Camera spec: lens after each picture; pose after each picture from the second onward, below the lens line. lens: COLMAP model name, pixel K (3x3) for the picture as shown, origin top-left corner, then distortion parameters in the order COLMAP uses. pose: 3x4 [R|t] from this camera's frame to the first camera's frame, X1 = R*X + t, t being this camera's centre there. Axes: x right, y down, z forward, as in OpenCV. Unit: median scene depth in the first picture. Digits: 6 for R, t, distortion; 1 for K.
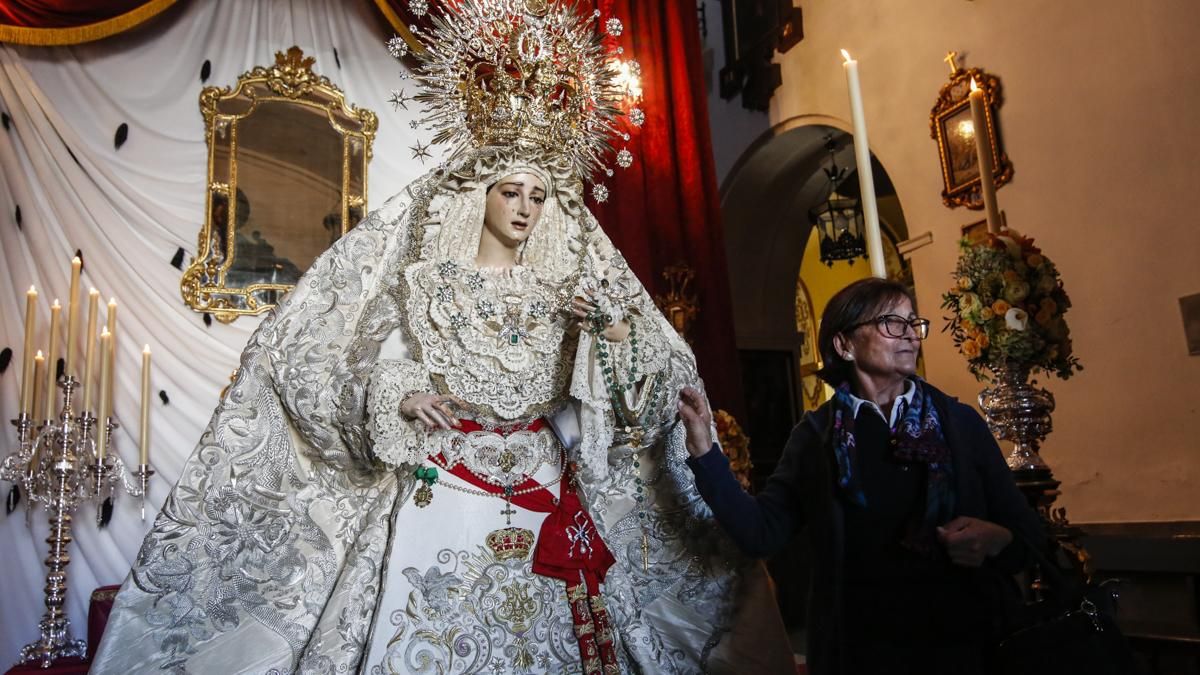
lens RADIAL K [[916.9, 0, 595.7], [0, 916.9, 333.9], [0, 0, 1]] dist [-0.002125, 0.000832]
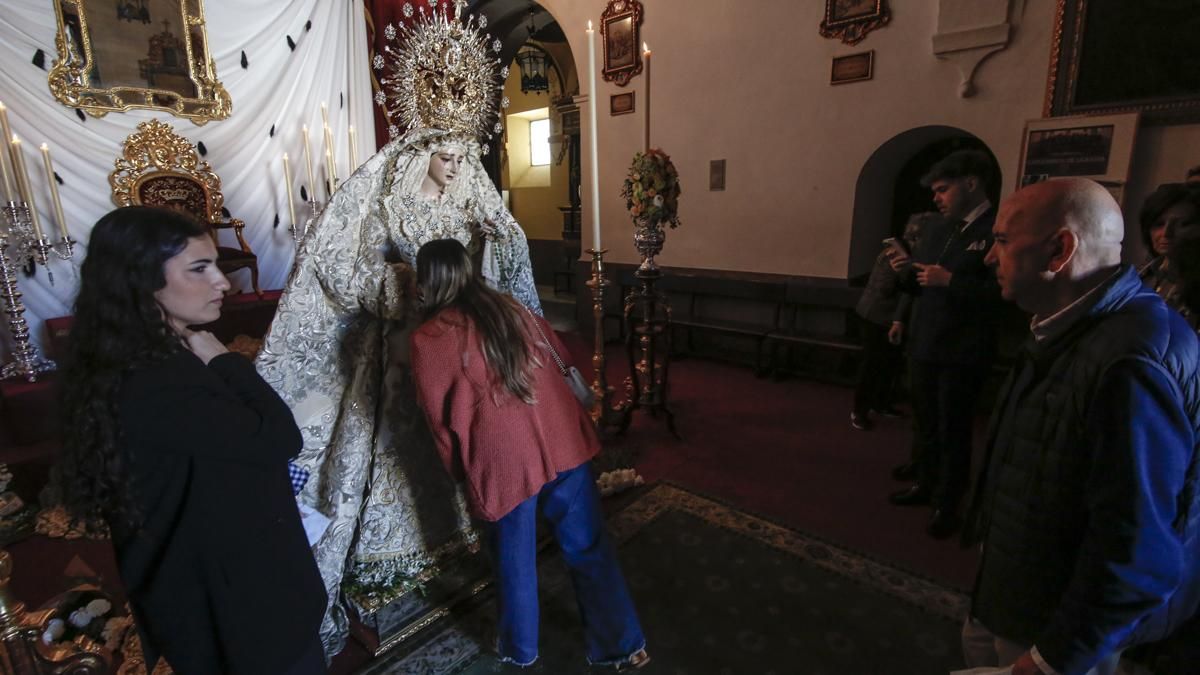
lens RADIAL K [[553.3, 0, 601.0], [0, 553.3, 338.9], [0, 0, 1]] dist [-0.021407, 0.001493]
pose [[0.902868, -0.060591, 0.425628, -0.288474], [-0.116982, 0.918039, 0.378839, -0.265354], [-0.413697, -0.391833, 0.821780, -0.118959]]
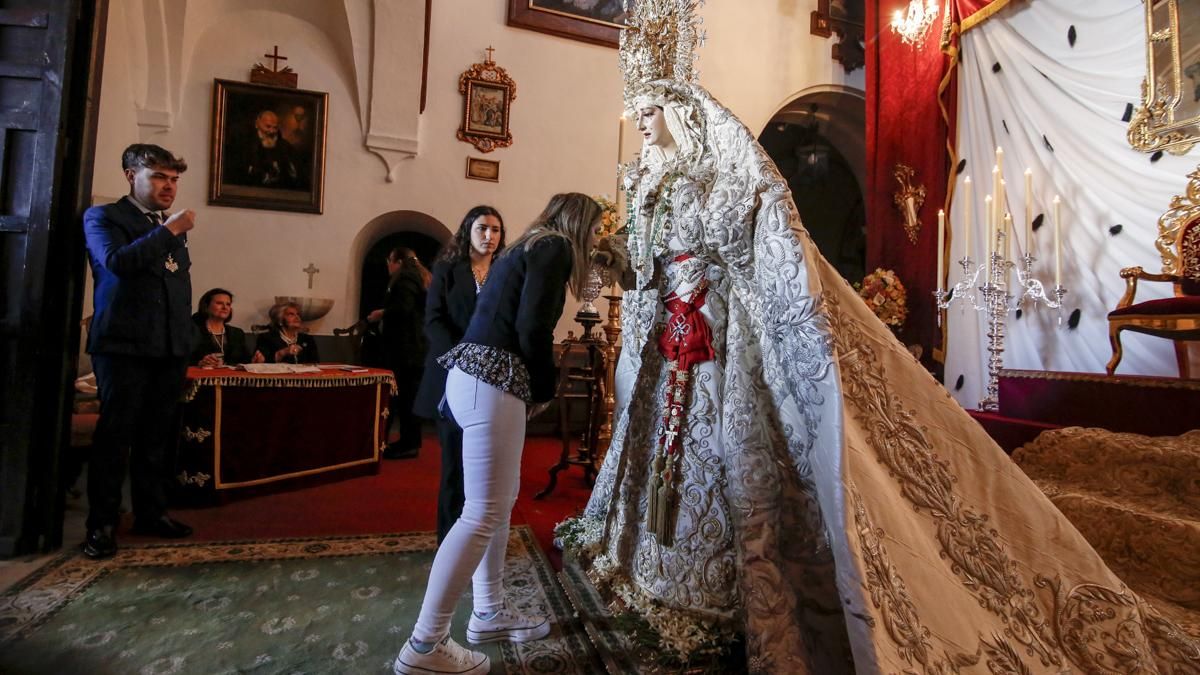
lens RADIAL K [[553.3, 0, 597.3], [0, 553.3, 309.3], [0, 0, 1]] dist [-0.021407, 0.001493]
pose [[-0.108548, 0.006637, -0.994069, 0.870848], [0.171850, 0.985048, -0.012188, 0.161275], [0.979125, -0.172154, -0.108065, 0.941019]]
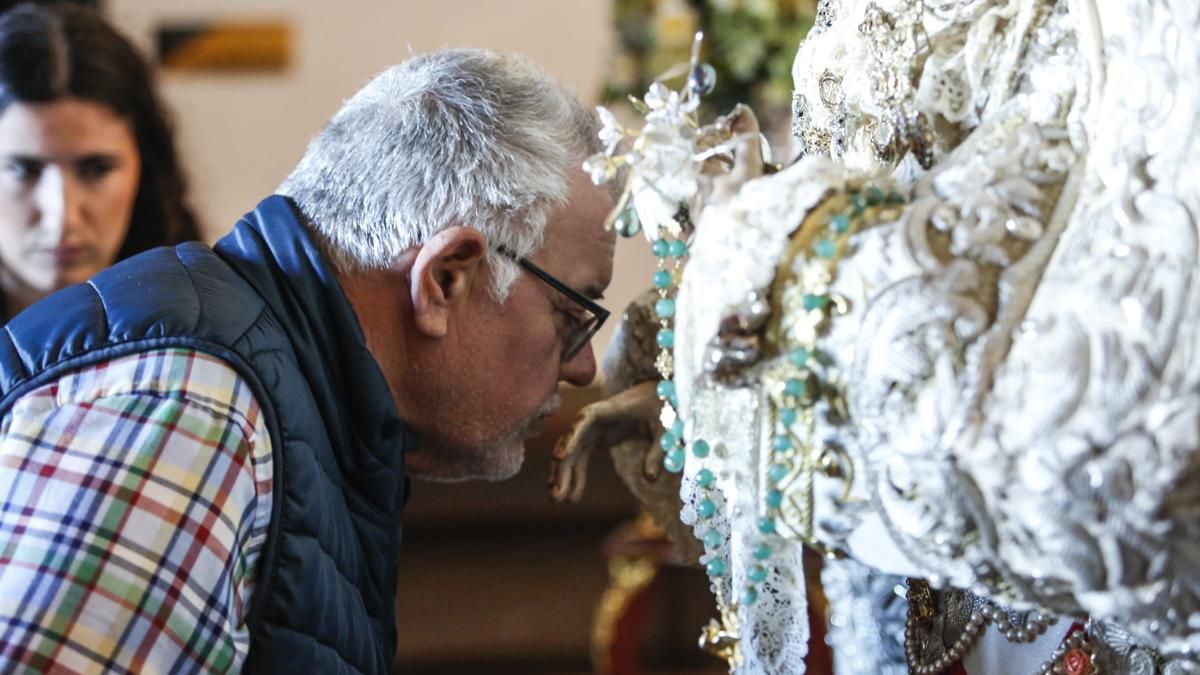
lens RADIAL K [[3283.0, 0, 599.3], [0, 3283.0, 337.5], [0, 0, 1]] dist [-0.164990, 0.000000]
pose [[-0.255746, 0.164997, -0.952560, 0.983401], [0.233530, 0.966691, 0.104746, -0.110209], [0.938114, -0.195662, -0.285759, 1.198780]]
